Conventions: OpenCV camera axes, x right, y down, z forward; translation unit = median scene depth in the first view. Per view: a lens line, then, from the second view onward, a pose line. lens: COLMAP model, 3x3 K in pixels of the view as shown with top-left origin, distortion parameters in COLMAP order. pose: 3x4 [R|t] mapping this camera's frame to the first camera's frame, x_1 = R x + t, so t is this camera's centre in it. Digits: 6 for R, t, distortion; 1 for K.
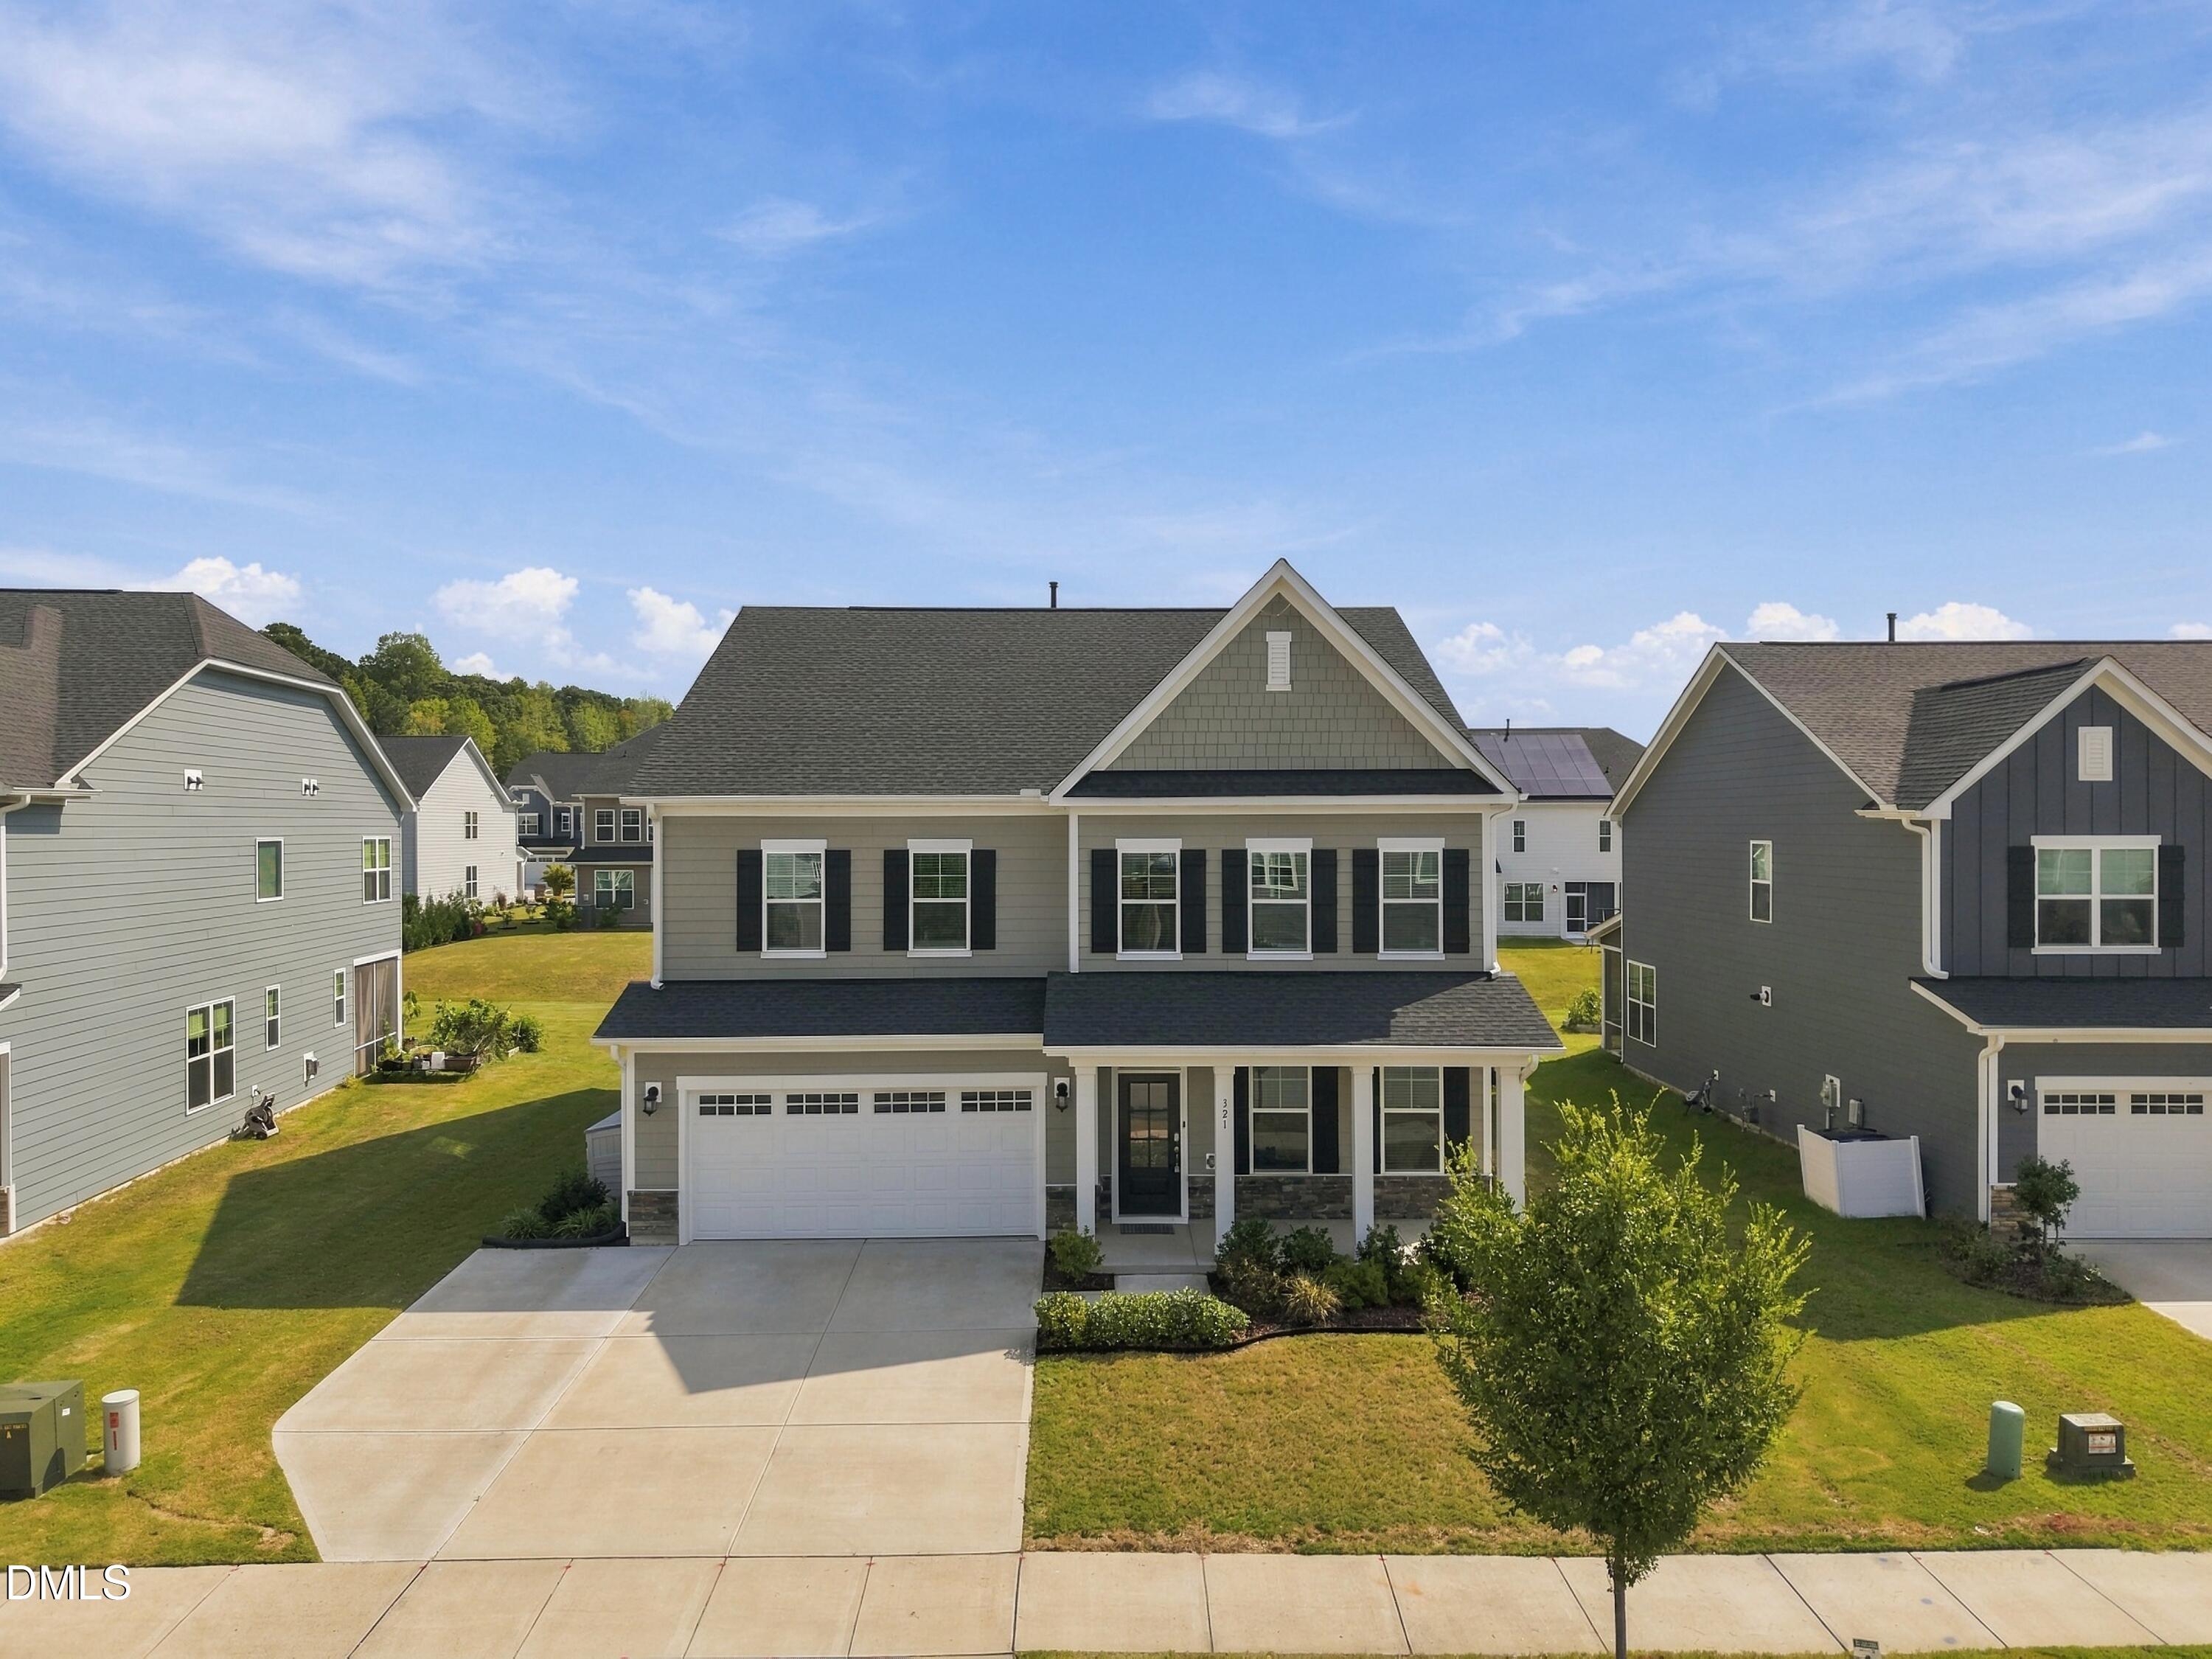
lens RADIAL K [[1475.1, 0, 1104.3], [0, 1475.1, 811.9], [0, 0, 1]] dist [0.040690, -0.046308]
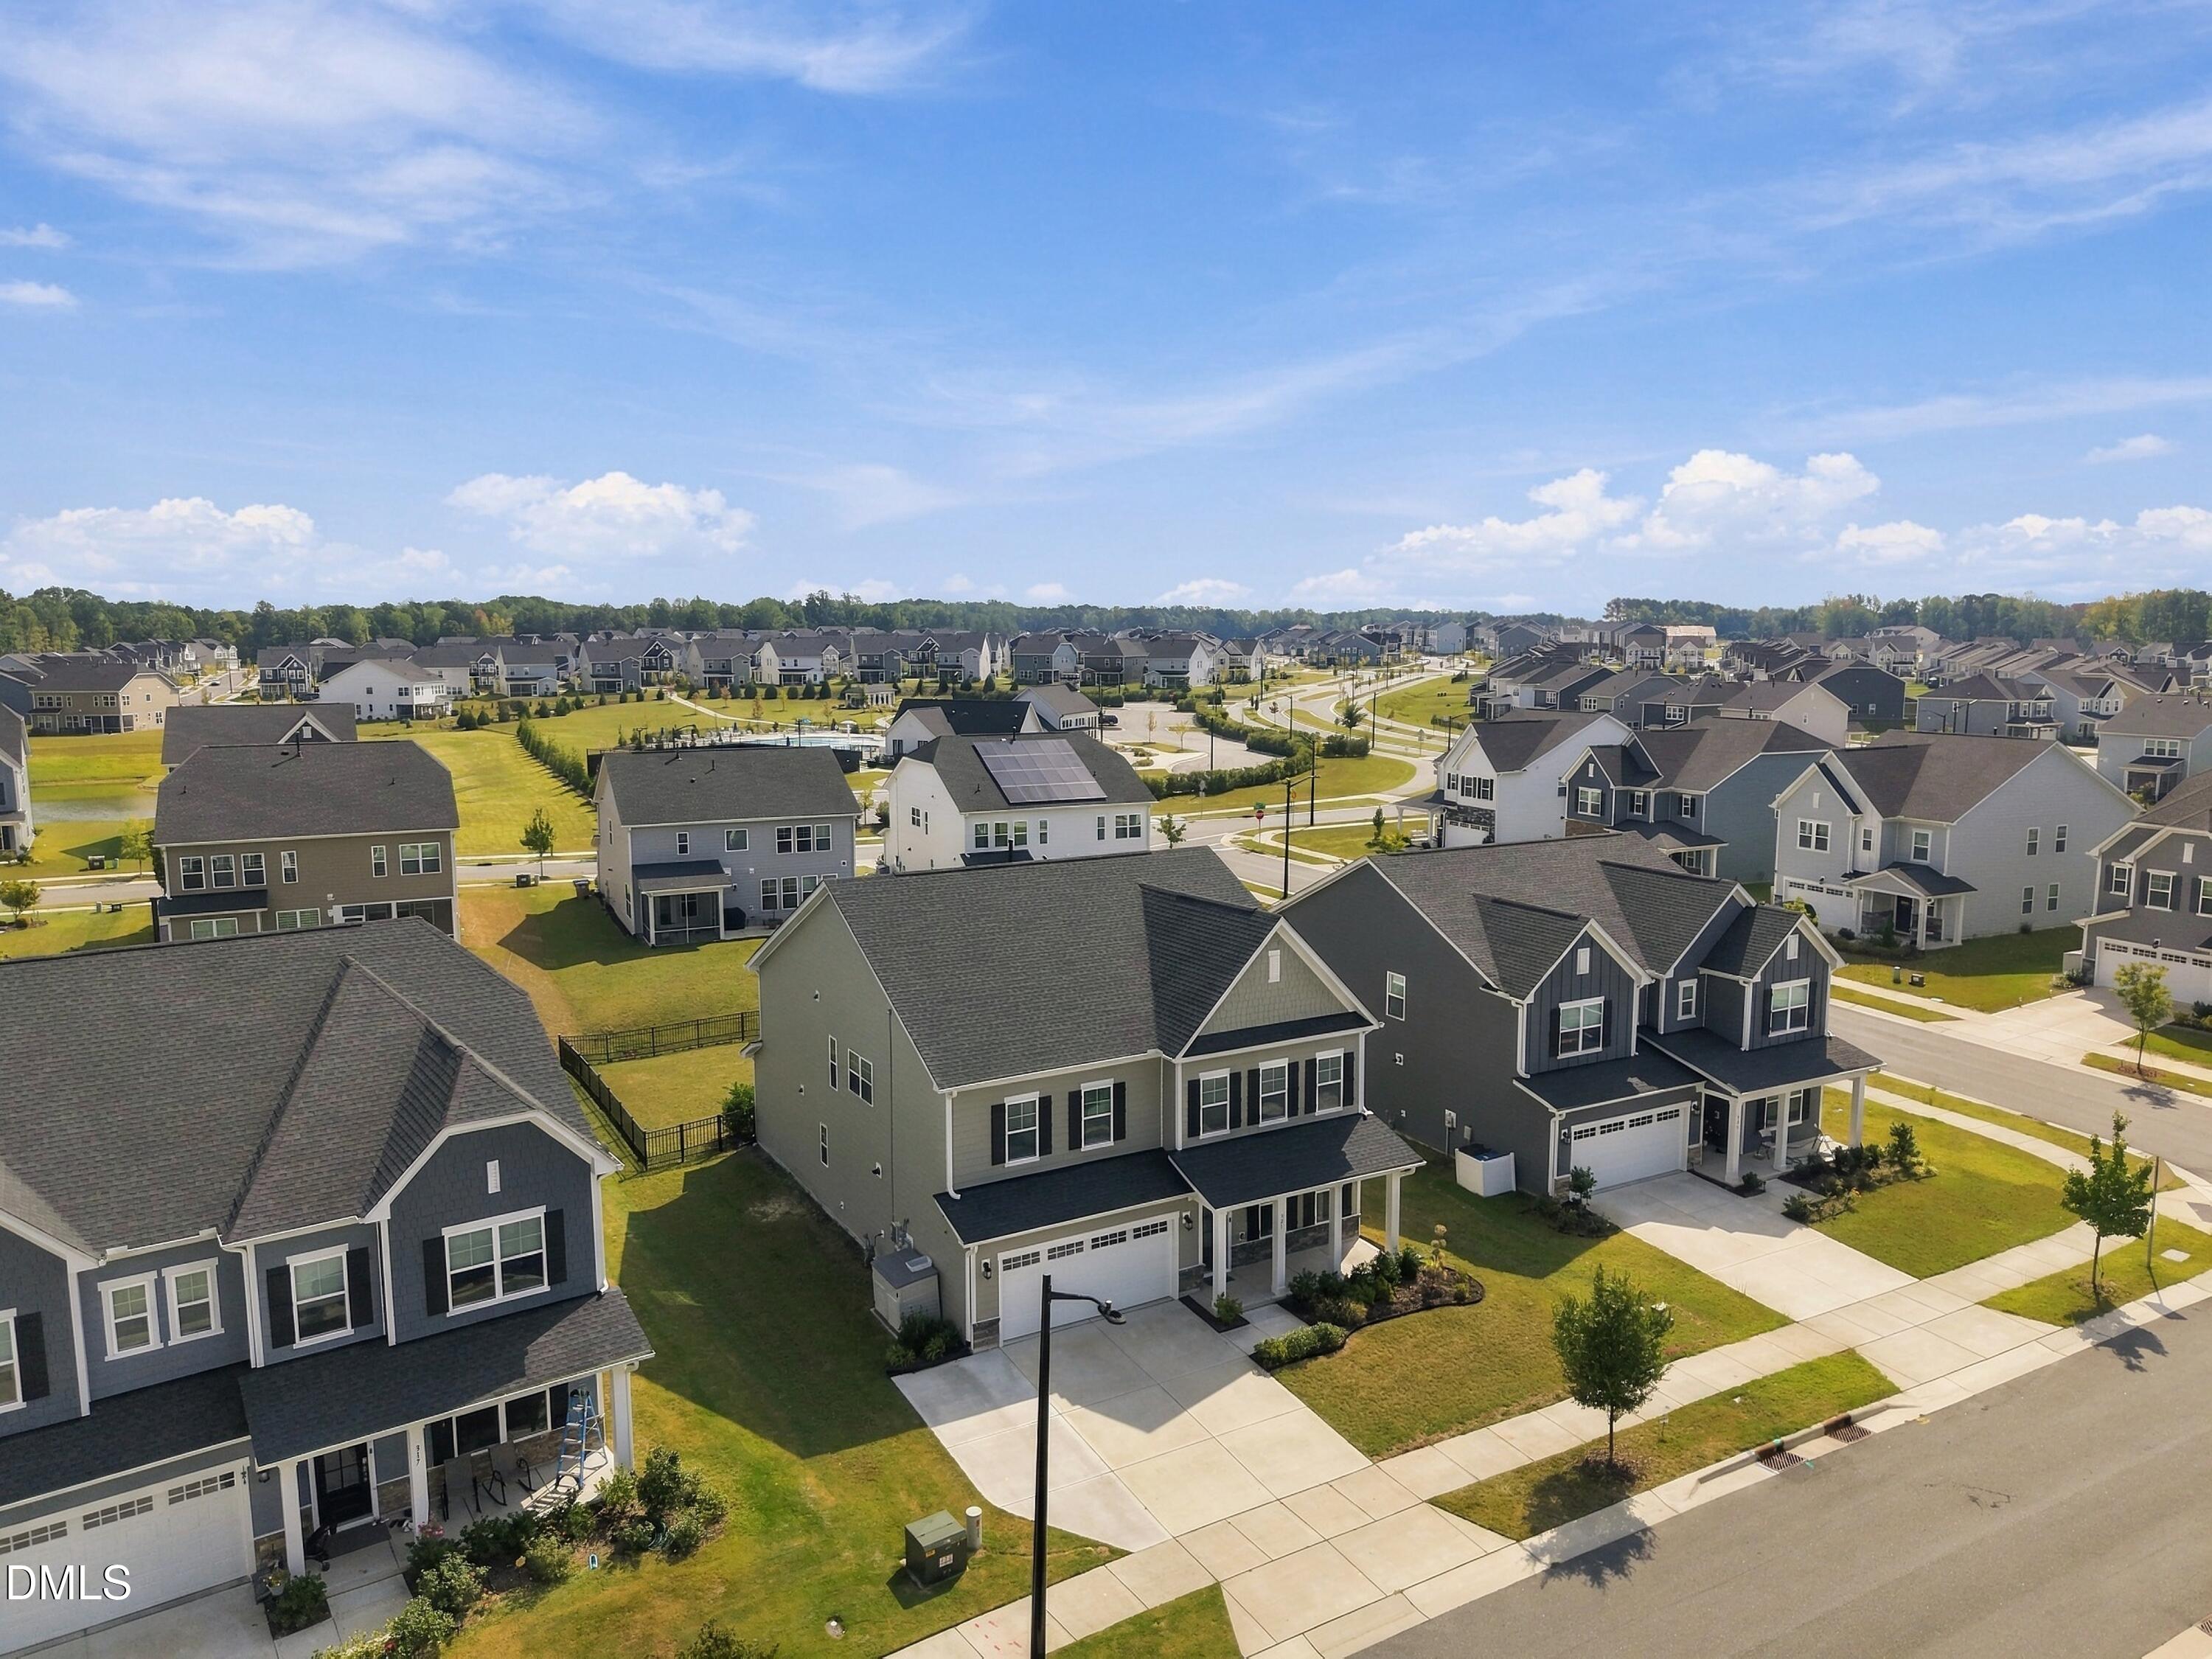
lens RADIAL K [[1475.1, 0, 1104.3], [0, 1475.1, 811.9], [0, 0, 1]] dist [0.040690, -0.046308]
pose [[0.874603, -0.057641, 0.481402, -0.943987], [-0.004000, 0.992016, 0.126047, -0.525723], [-0.484824, -0.112166, 0.867390, -0.468436]]
